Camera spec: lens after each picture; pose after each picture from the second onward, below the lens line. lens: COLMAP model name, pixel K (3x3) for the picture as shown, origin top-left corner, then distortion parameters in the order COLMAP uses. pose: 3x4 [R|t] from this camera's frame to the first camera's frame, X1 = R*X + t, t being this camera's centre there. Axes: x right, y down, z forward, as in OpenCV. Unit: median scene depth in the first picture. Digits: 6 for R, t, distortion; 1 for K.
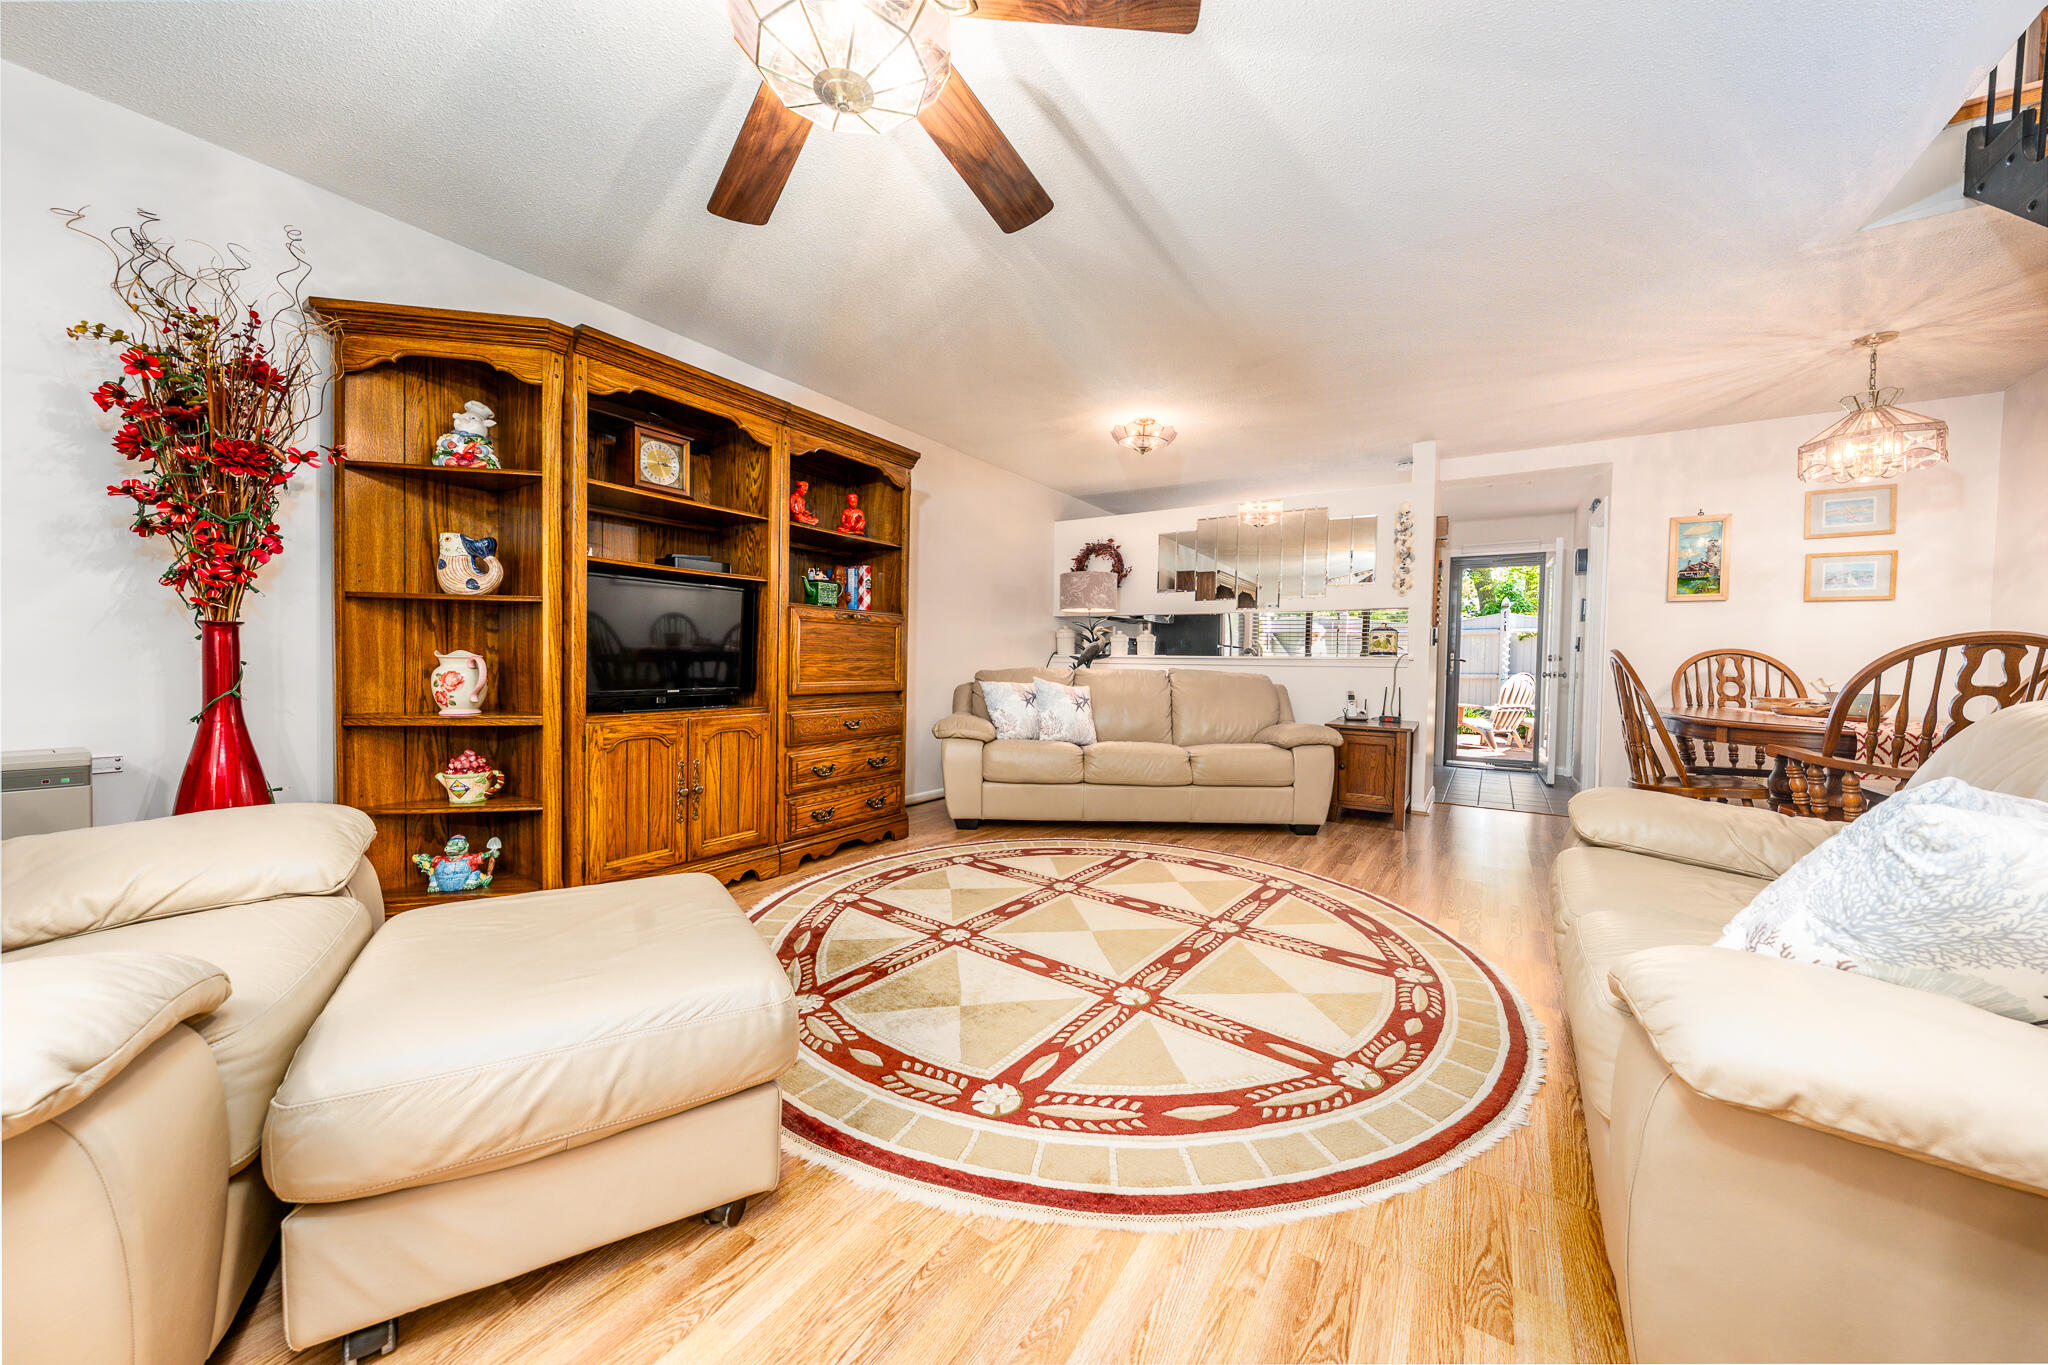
lens RADIAL K [[726.9, 0, 1010.0], [0, 726.9, 680.7], [0, 0, 1]] dist [-0.002346, -0.000153]
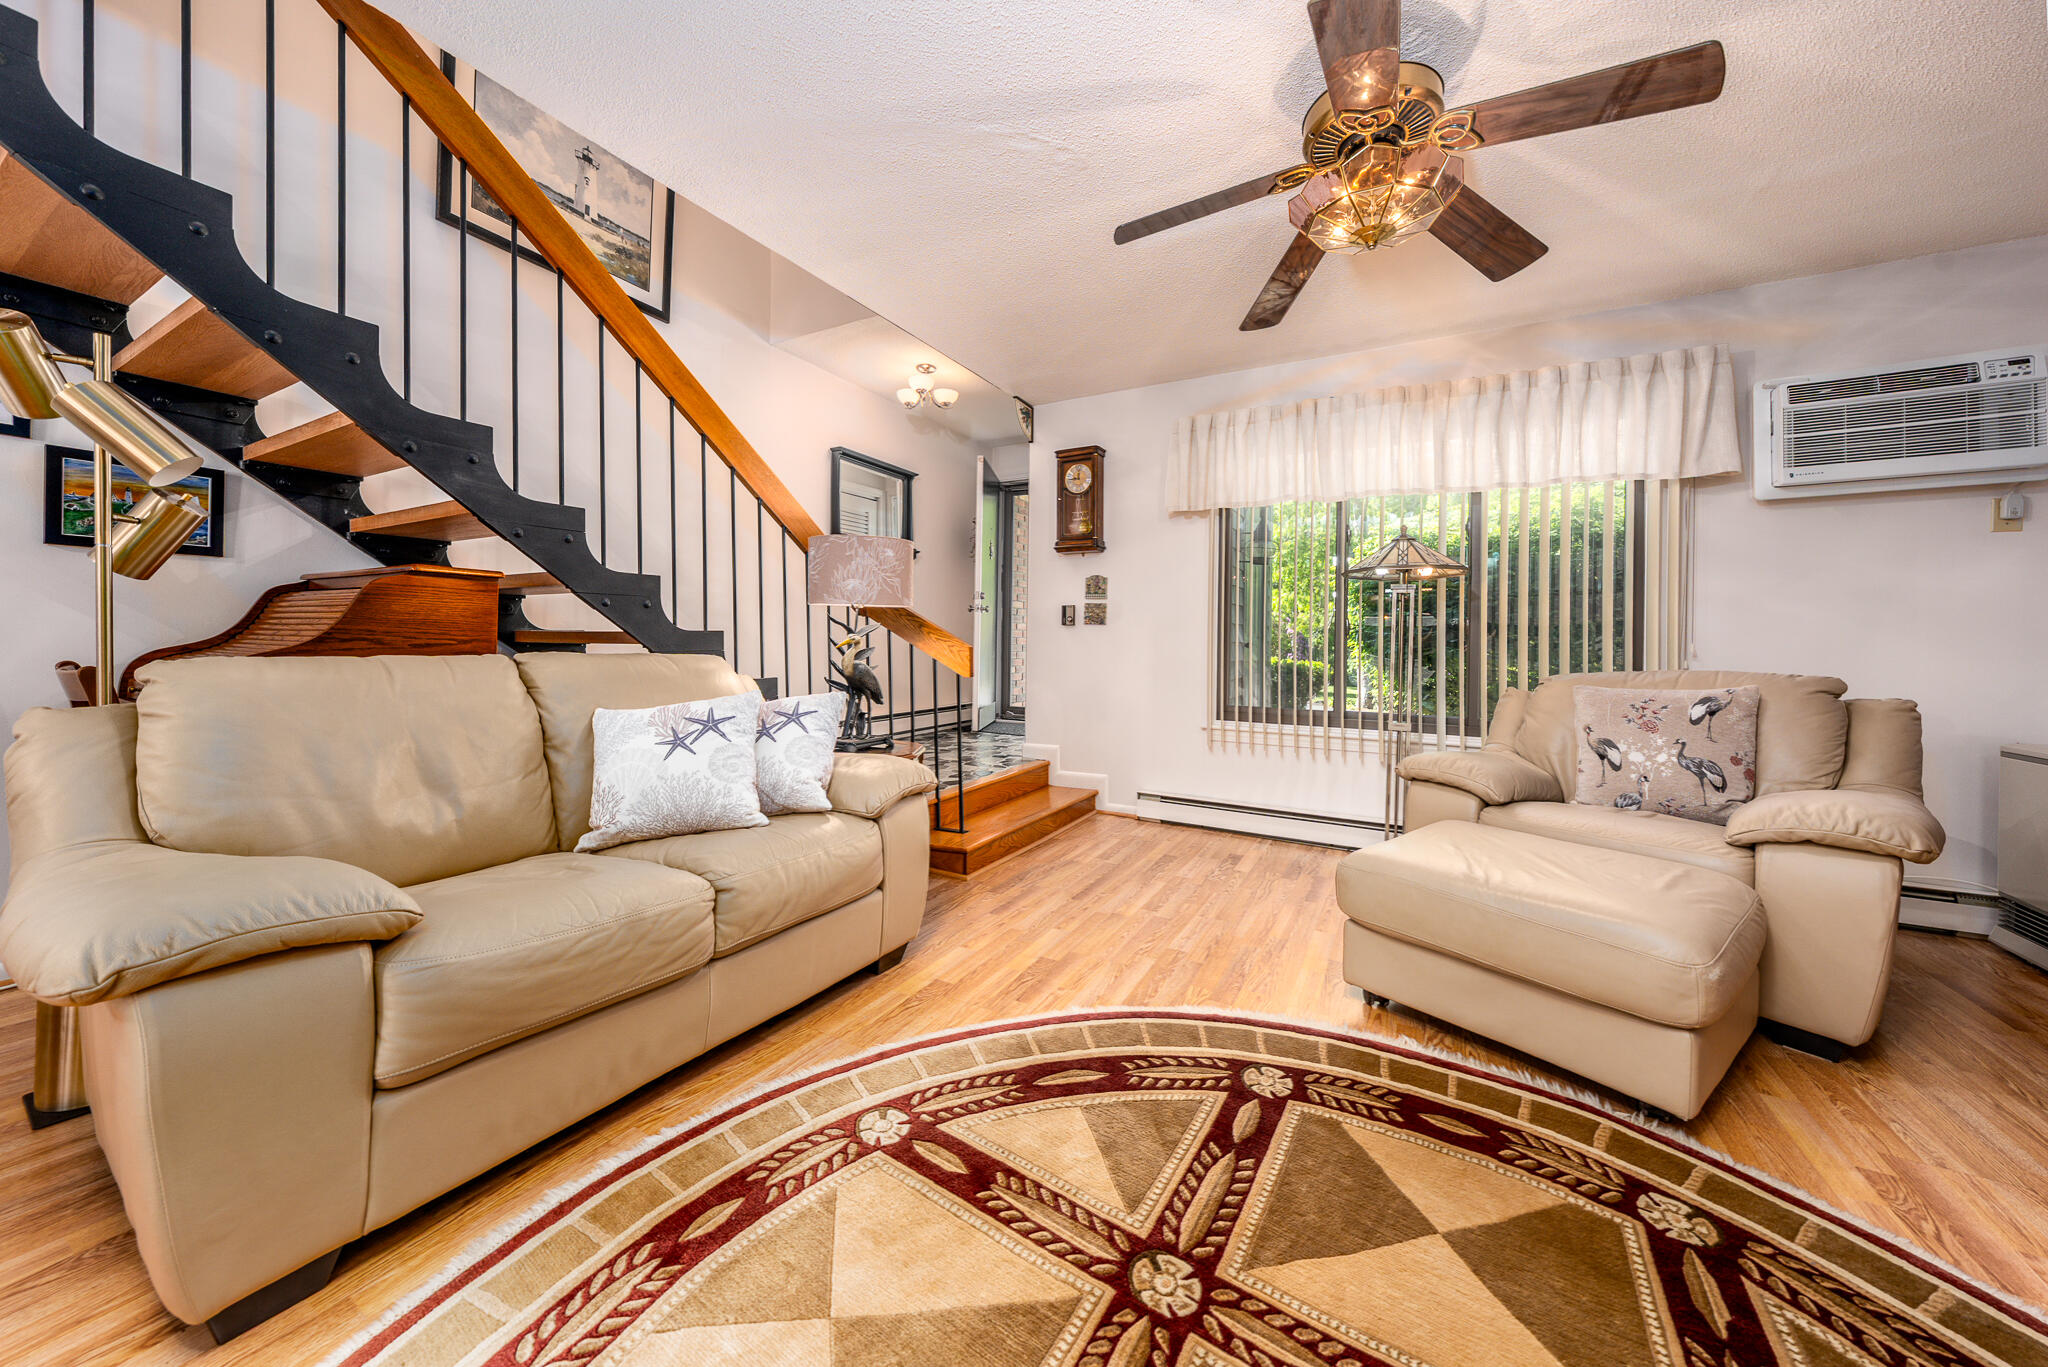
lens RADIAL K [[725.0, 0, 1012.8], [0, 725.0, 645.9], [0, 0, 1]] dist [-0.004686, -0.000098]
pose [[-0.996390, -0.033407, -0.078040, 0.226549], [-0.036007, 0.998834, 0.032155, -0.029391], [0.076875, 0.034849, -0.996432, 1.013064]]
